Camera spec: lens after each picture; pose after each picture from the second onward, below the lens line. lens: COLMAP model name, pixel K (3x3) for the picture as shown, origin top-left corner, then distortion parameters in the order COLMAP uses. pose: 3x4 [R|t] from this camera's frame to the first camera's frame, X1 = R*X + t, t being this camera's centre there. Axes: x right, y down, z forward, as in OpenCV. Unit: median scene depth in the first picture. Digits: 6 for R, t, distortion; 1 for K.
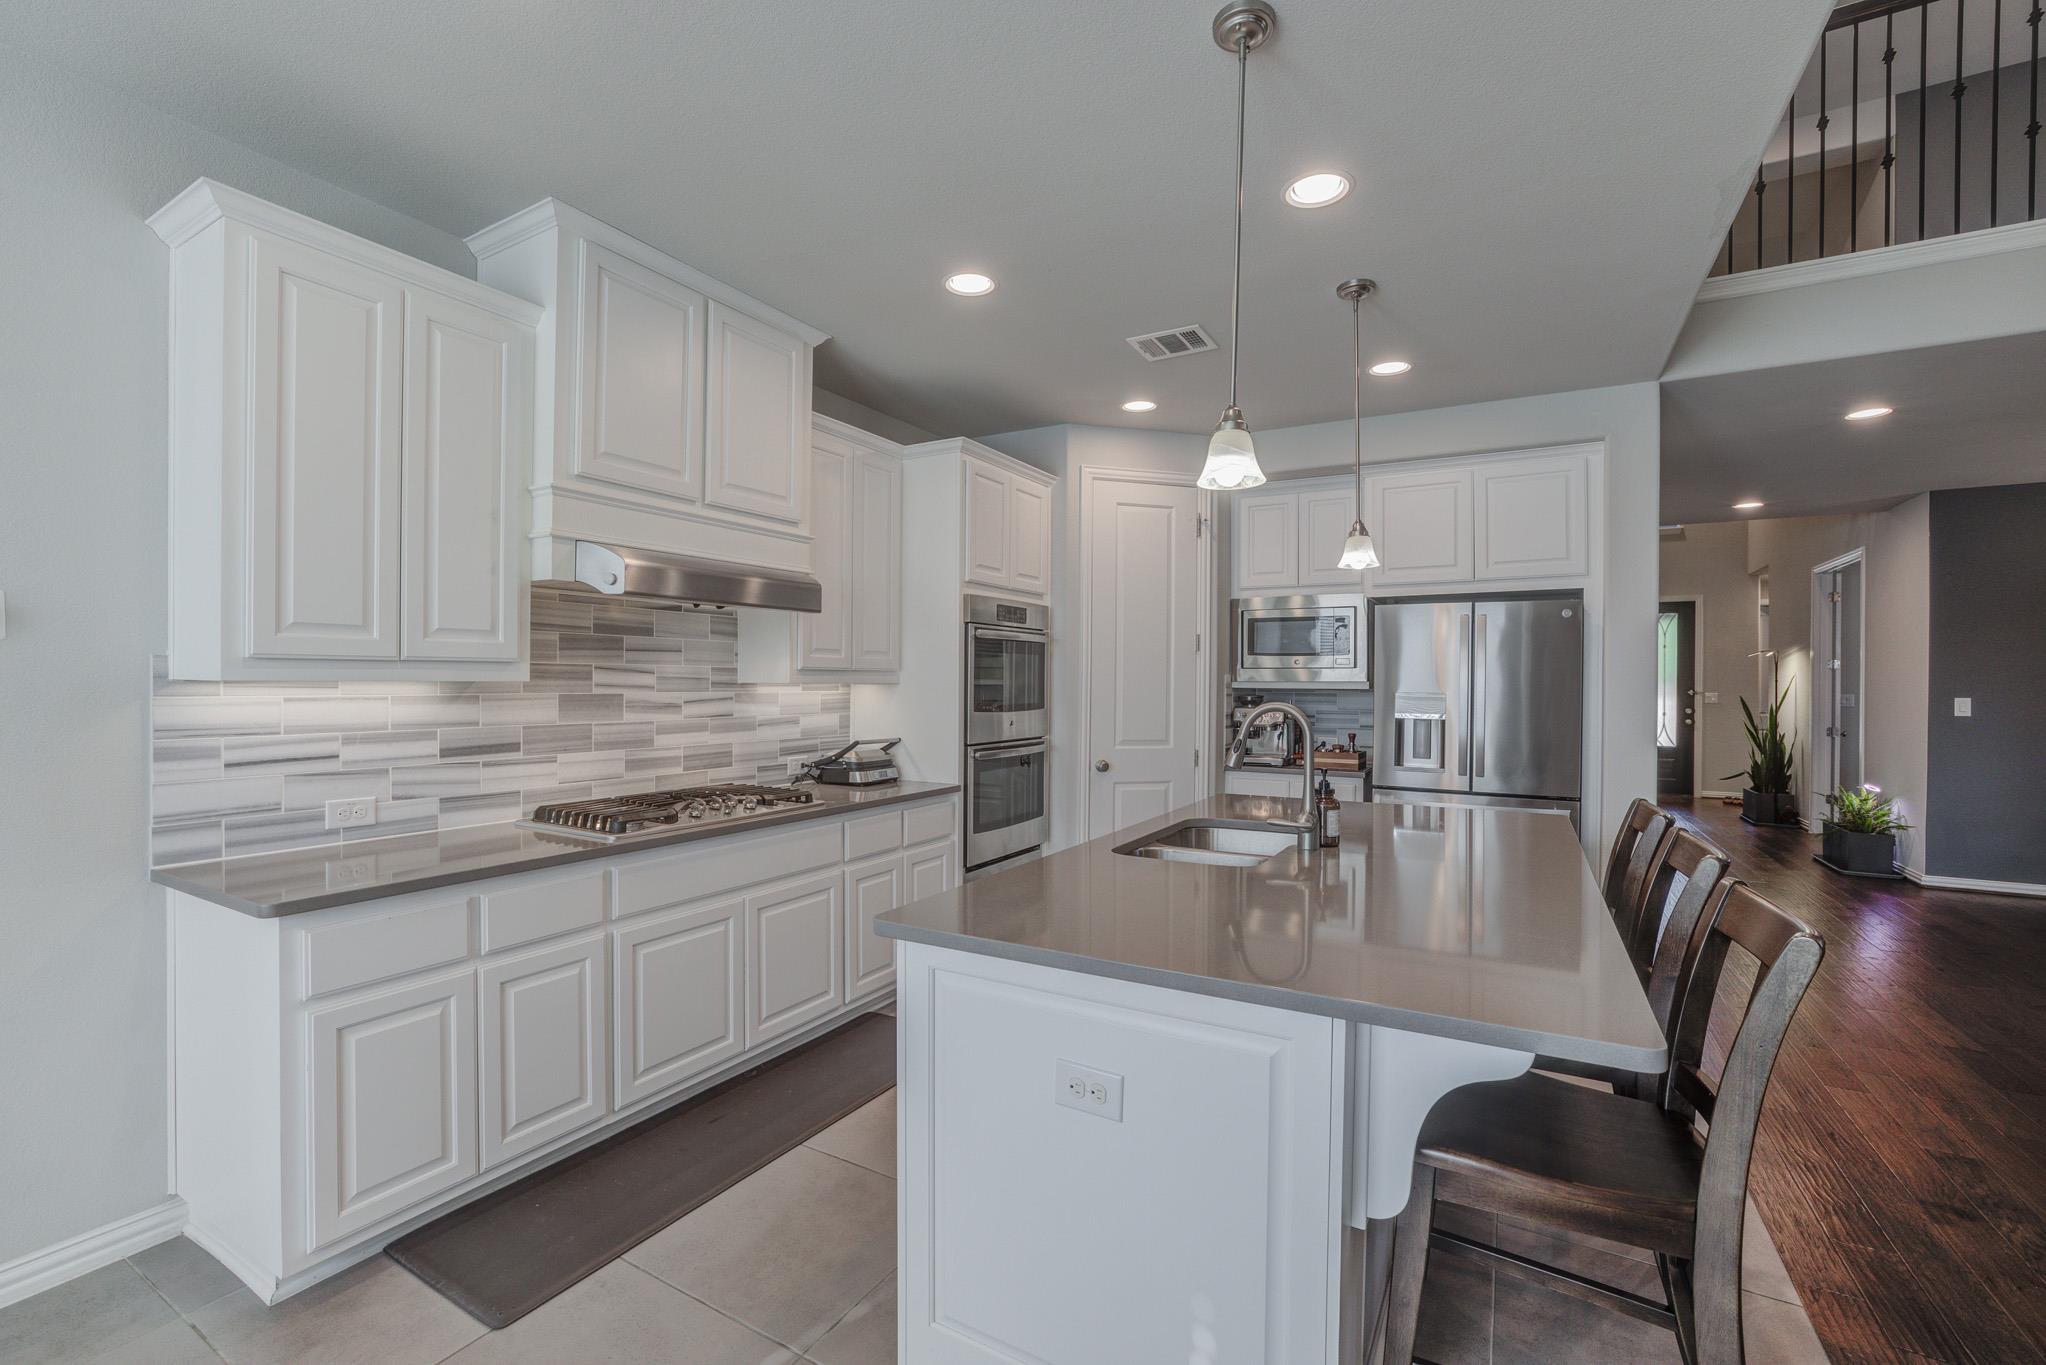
lens RADIAL K [[875.3, 0, 976.6], [0, 875.3, 683.7], [0, 0, 1]] dist [-0.018426, 0.003742]
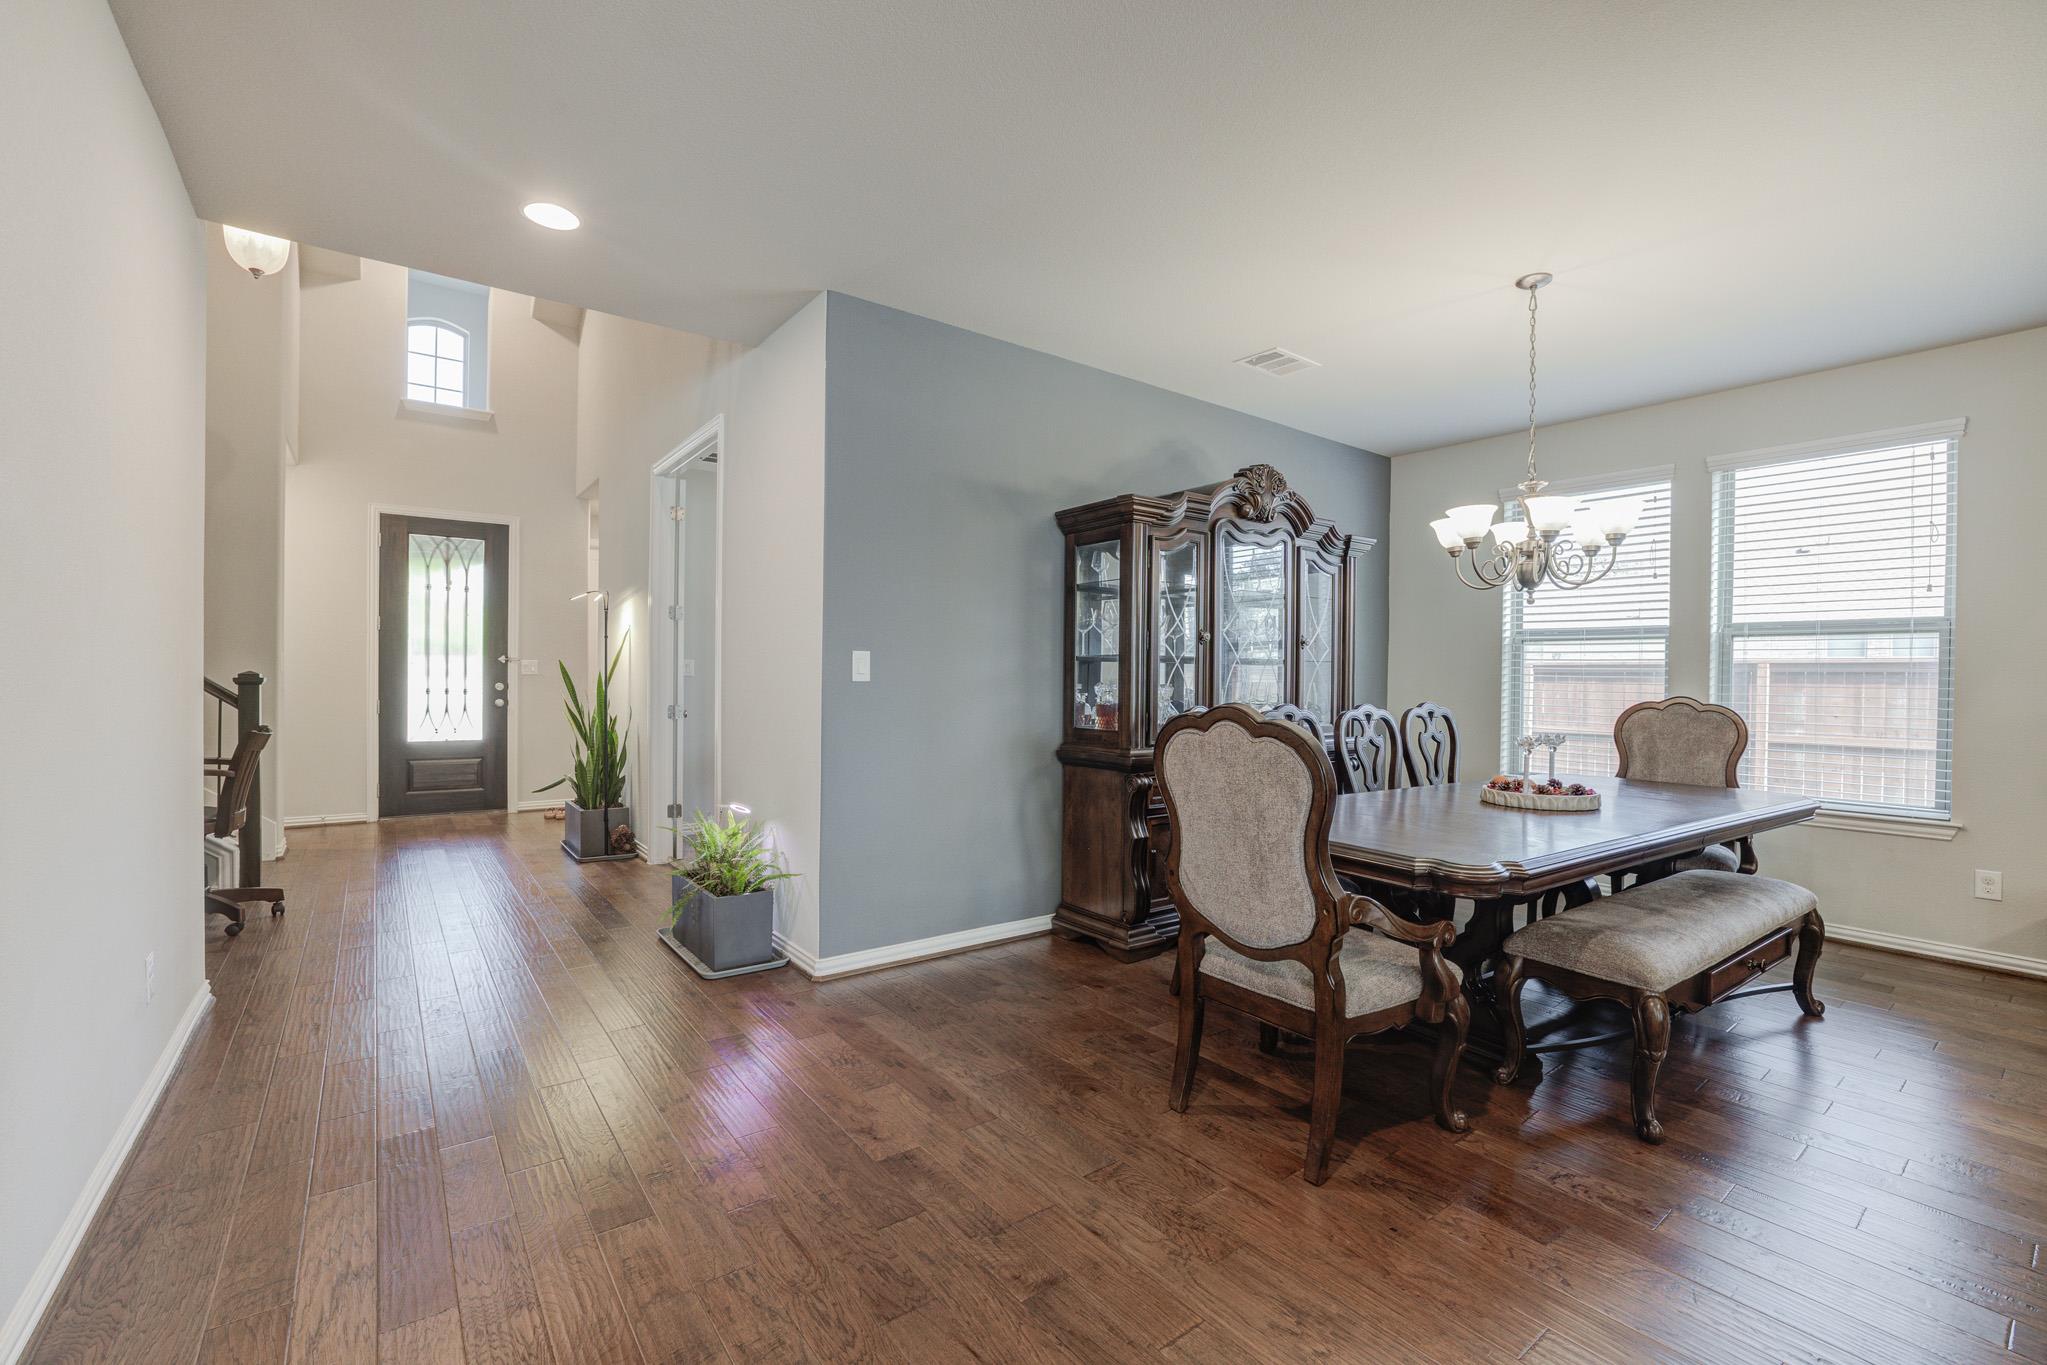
lens RADIAL K [[875.7, 0, 1020.8], [0, 875.7, 691.6], [0, 0, 1]] dist [-0.018426, 0.003742]
pose [[0.374541, -0.015148, 0.927086, 0.436669], [-0.010617, 0.999731, 0.020624, 0.021546], [-0.927149, -0.017567, 0.374280, 0.467851]]
